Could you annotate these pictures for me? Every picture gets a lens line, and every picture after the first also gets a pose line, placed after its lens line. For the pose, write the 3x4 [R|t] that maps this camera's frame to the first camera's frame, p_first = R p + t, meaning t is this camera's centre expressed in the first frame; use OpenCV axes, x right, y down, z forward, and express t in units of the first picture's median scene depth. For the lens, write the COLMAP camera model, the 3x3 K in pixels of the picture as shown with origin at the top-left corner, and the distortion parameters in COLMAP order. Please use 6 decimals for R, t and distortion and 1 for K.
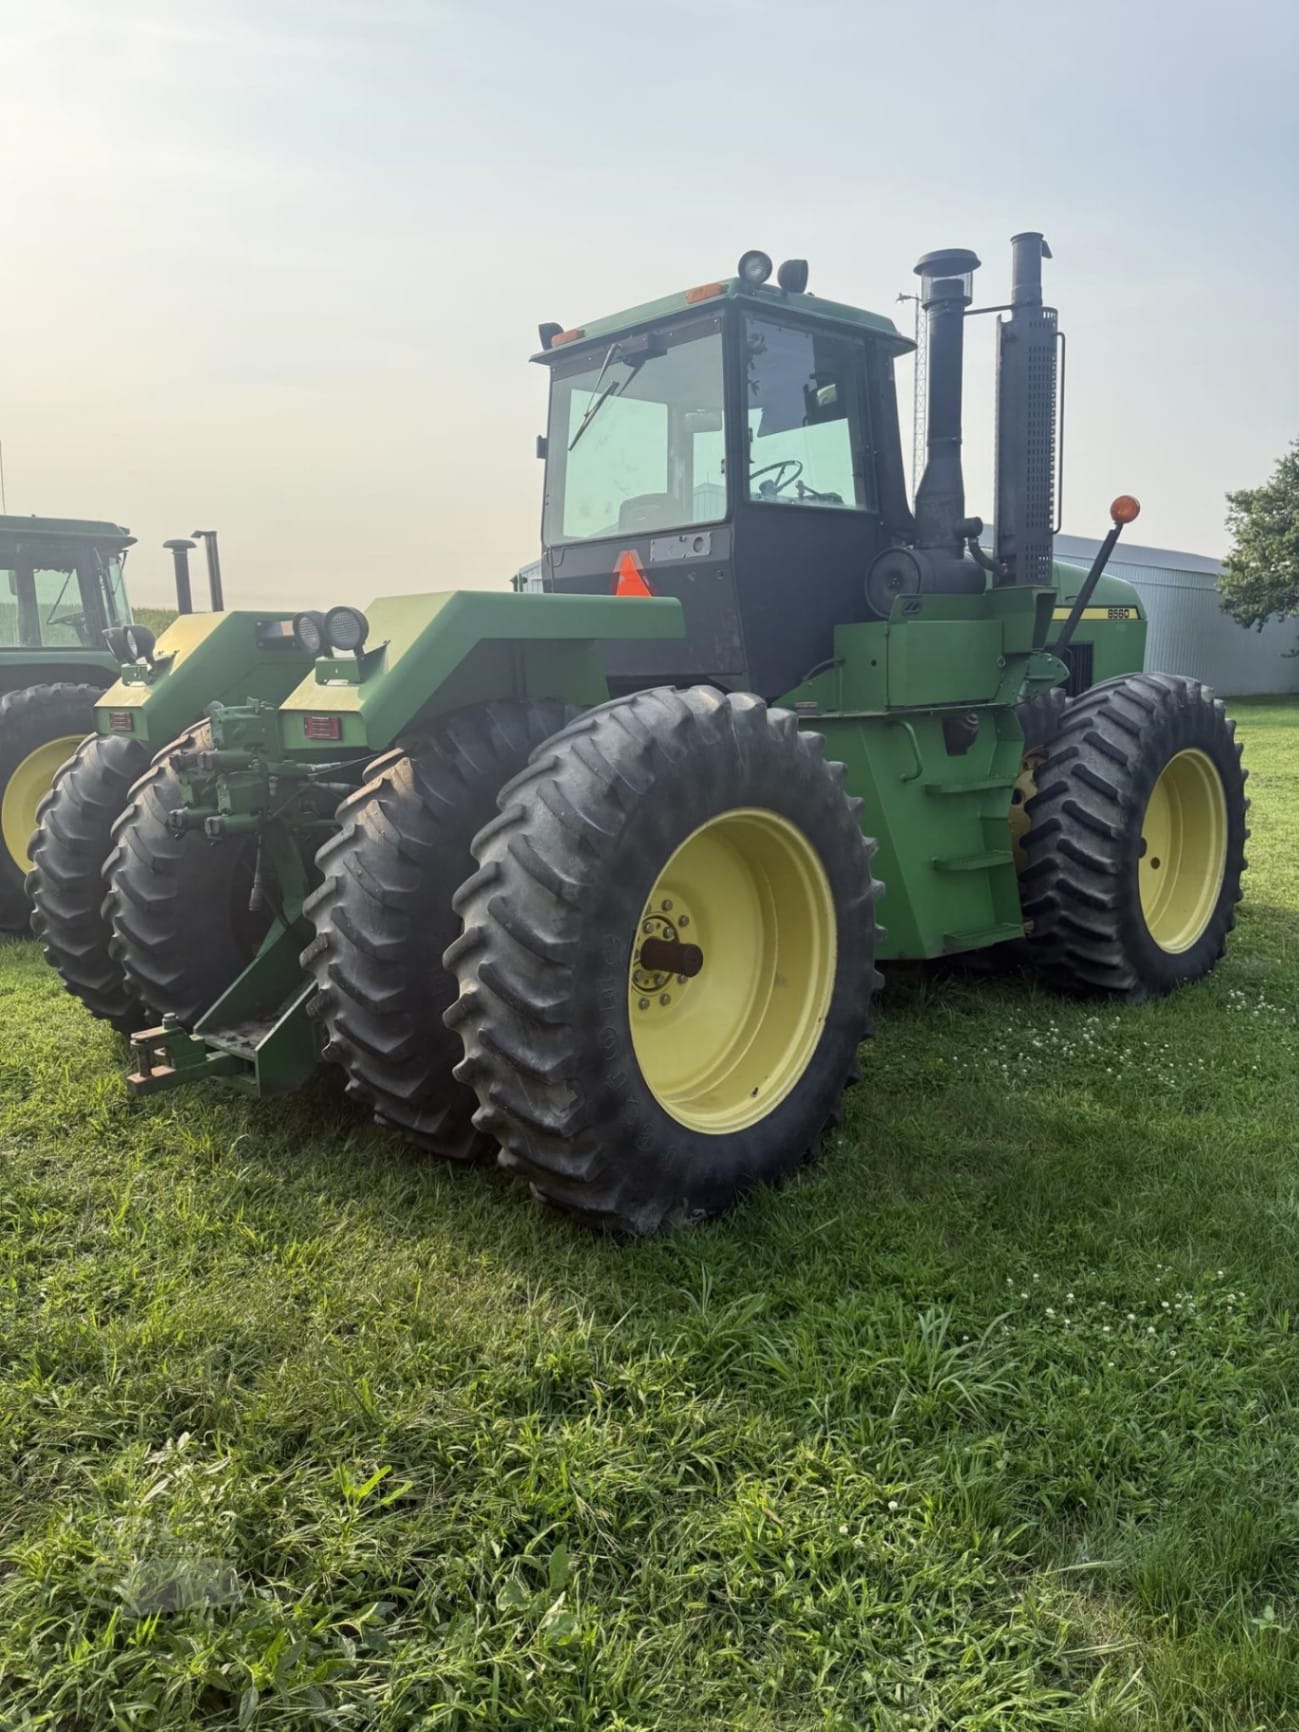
lens RADIAL K [[1205.2, 0, 677.1], [0, 1205.2, 859.8], [0, 0, 1]] dist [0.090696, -0.108299]
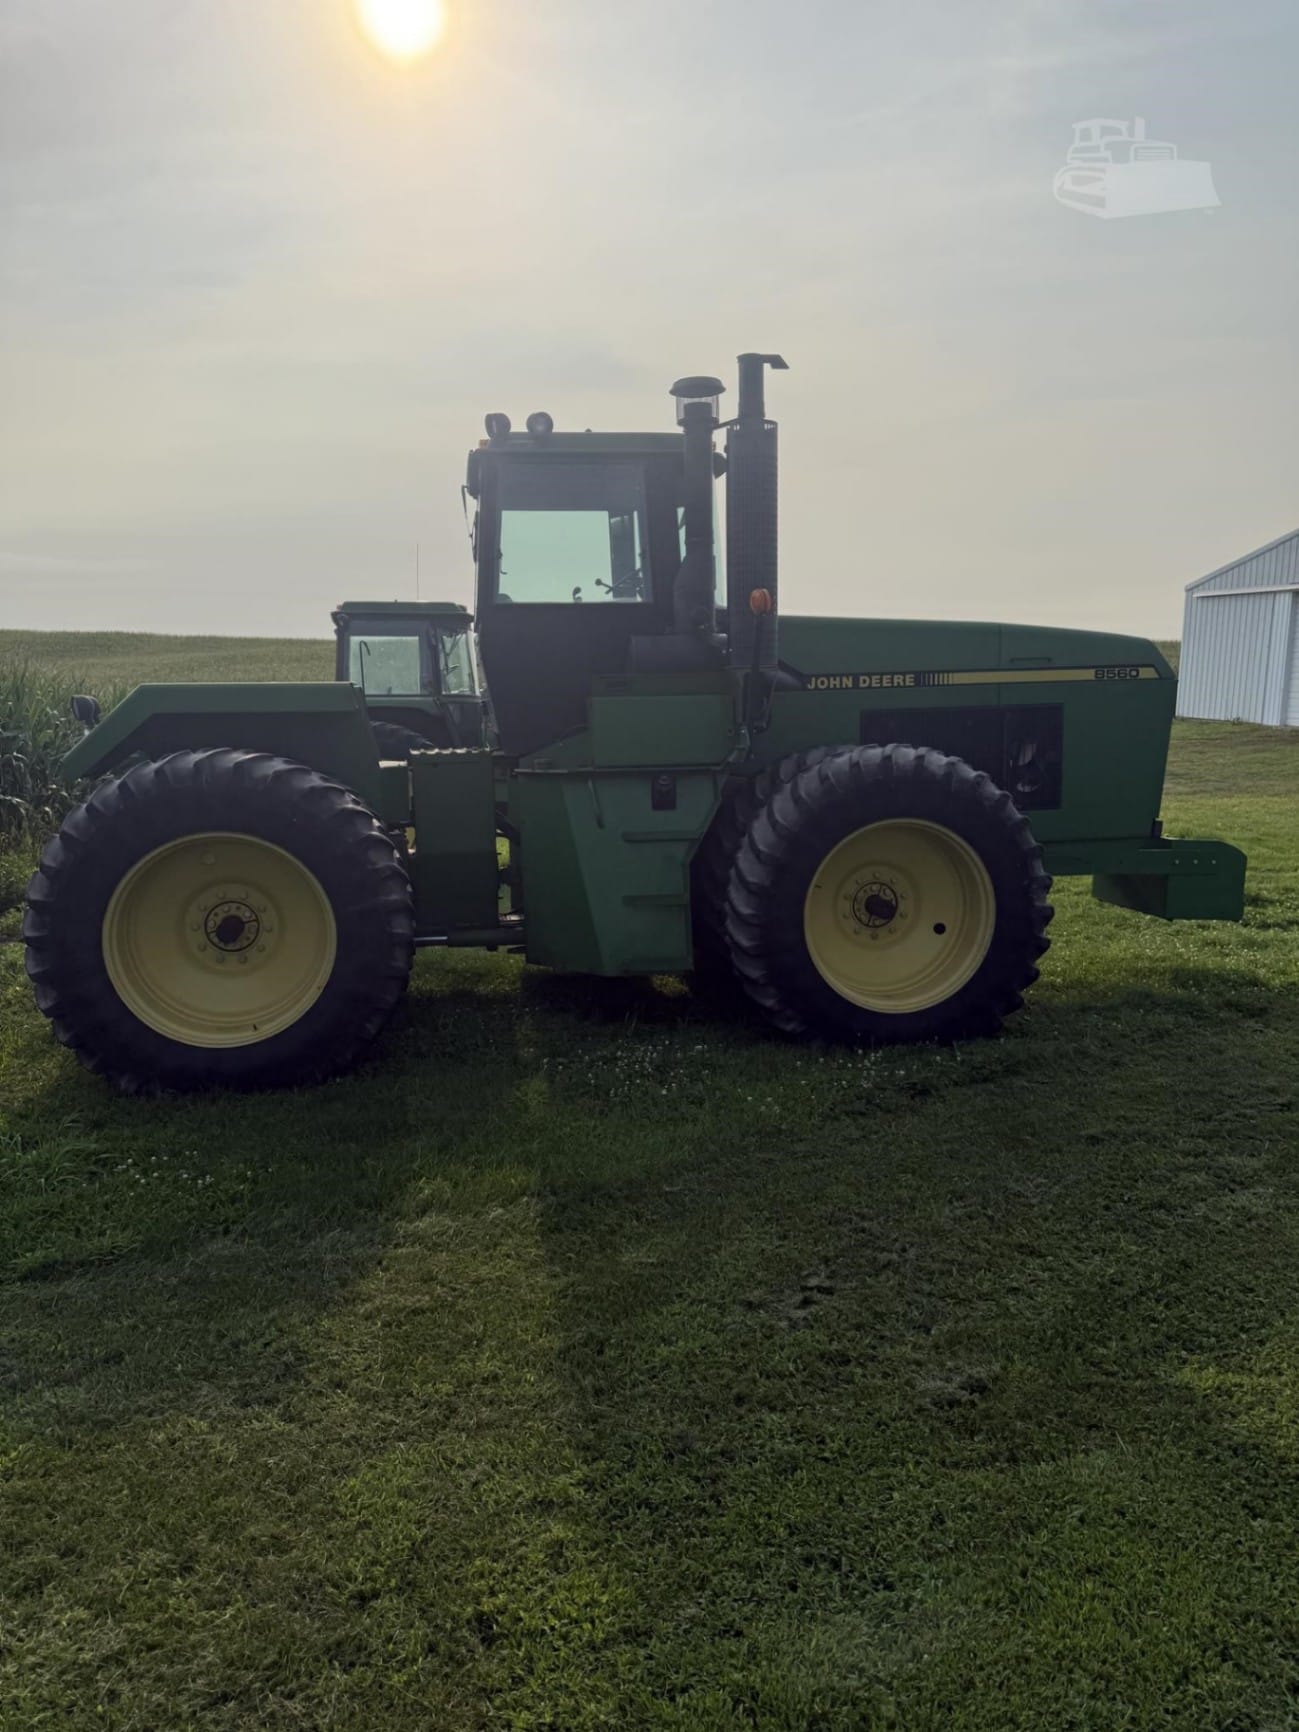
lens RADIAL K [[1240.2, 0, 649.5], [0, 1240.2, 866.0], [0, 0, 1]] dist [0.099843, -0.134358]
pose [[0.836097, 0.103748, -0.538681, 0.861361], [-0.102230, 0.994220, 0.032810, -0.069347], [0.538972, 0.027637, 0.841870, -0.015693]]
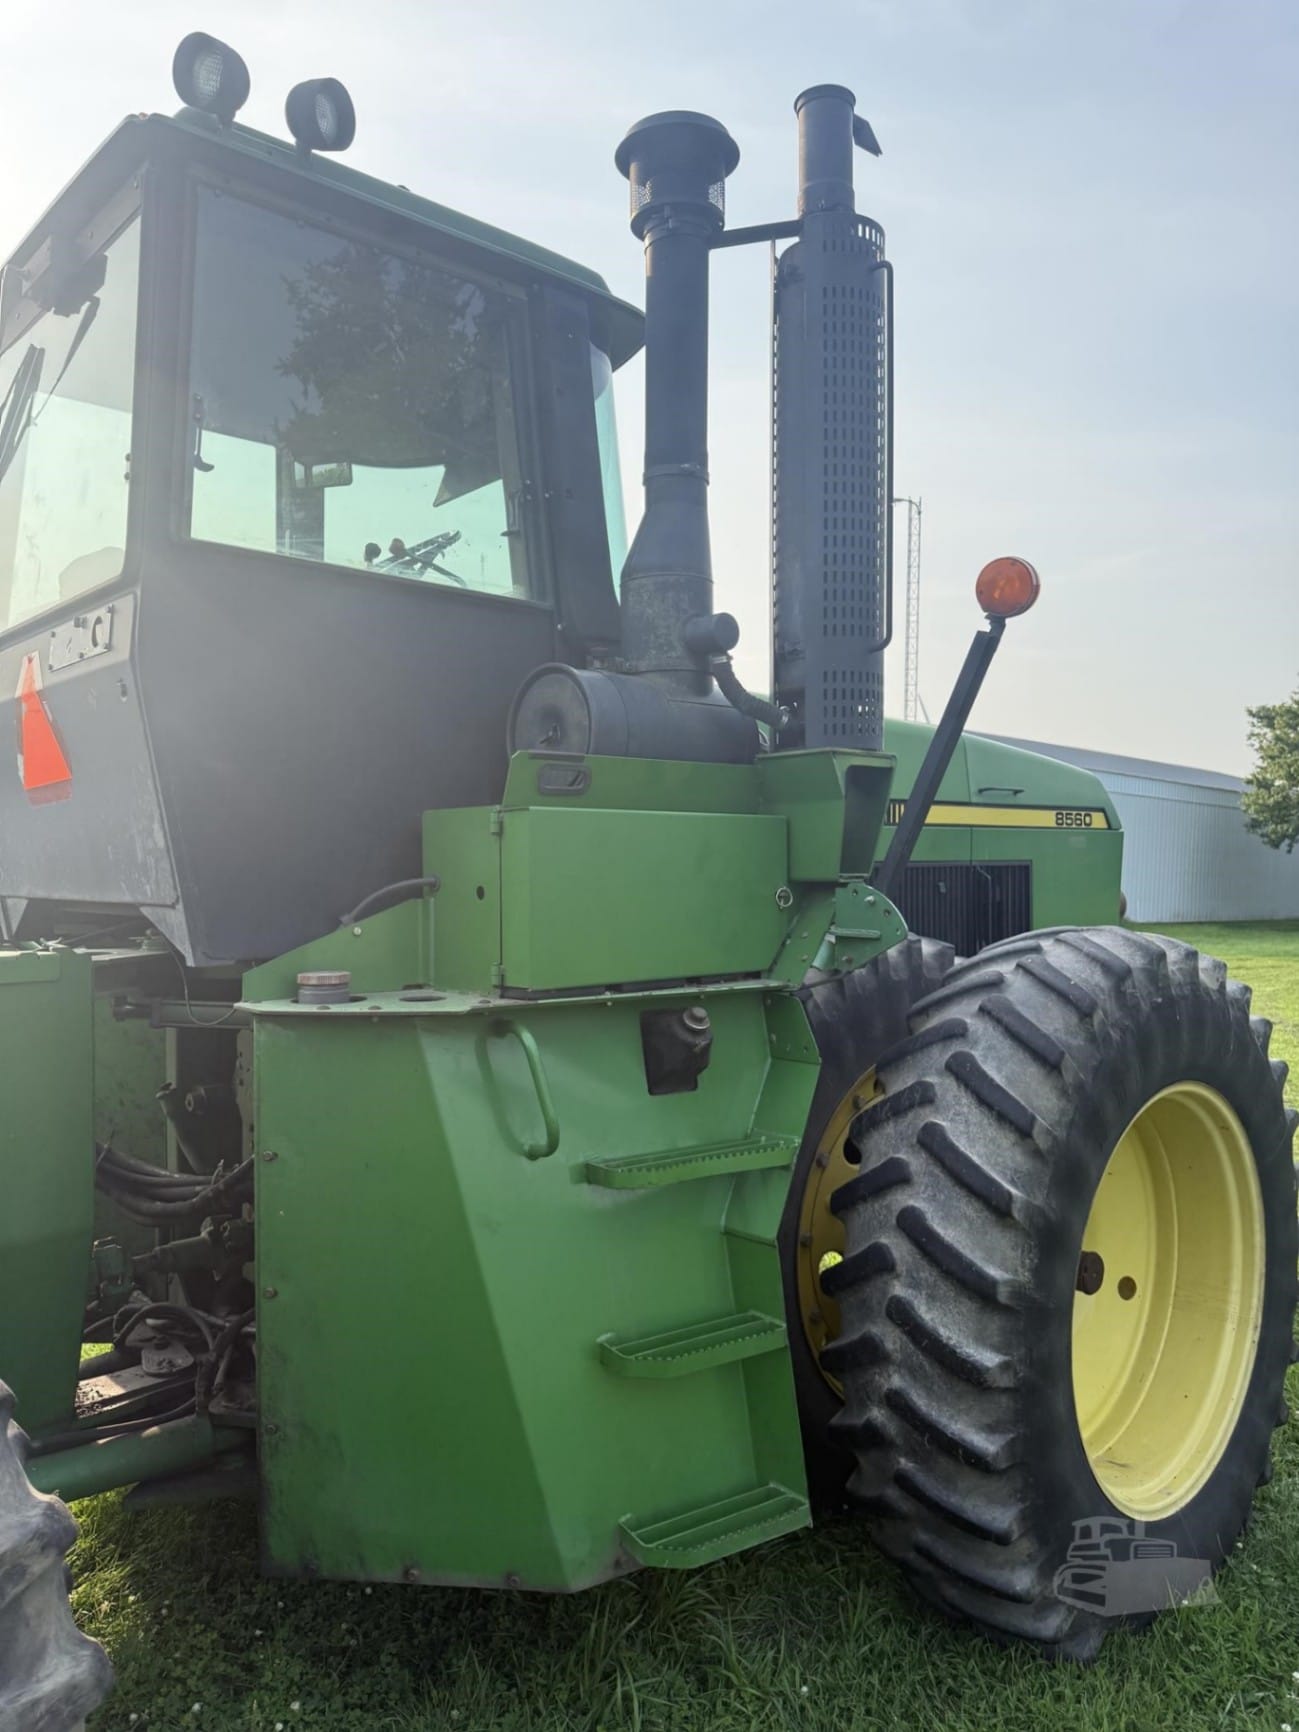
lens RADIAL K [[1240.2, 0, 649.5], [0, 1240.2, 866.0], [0, 0, 1]] dist [0.099843, -0.134358]
pose [[0.999027, 0.031161, -0.031211, 0.231793], [-0.035701, 0.986881, -0.157453, -0.095600], [0.025895, 0.158414, 0.987033, 0.505913]]
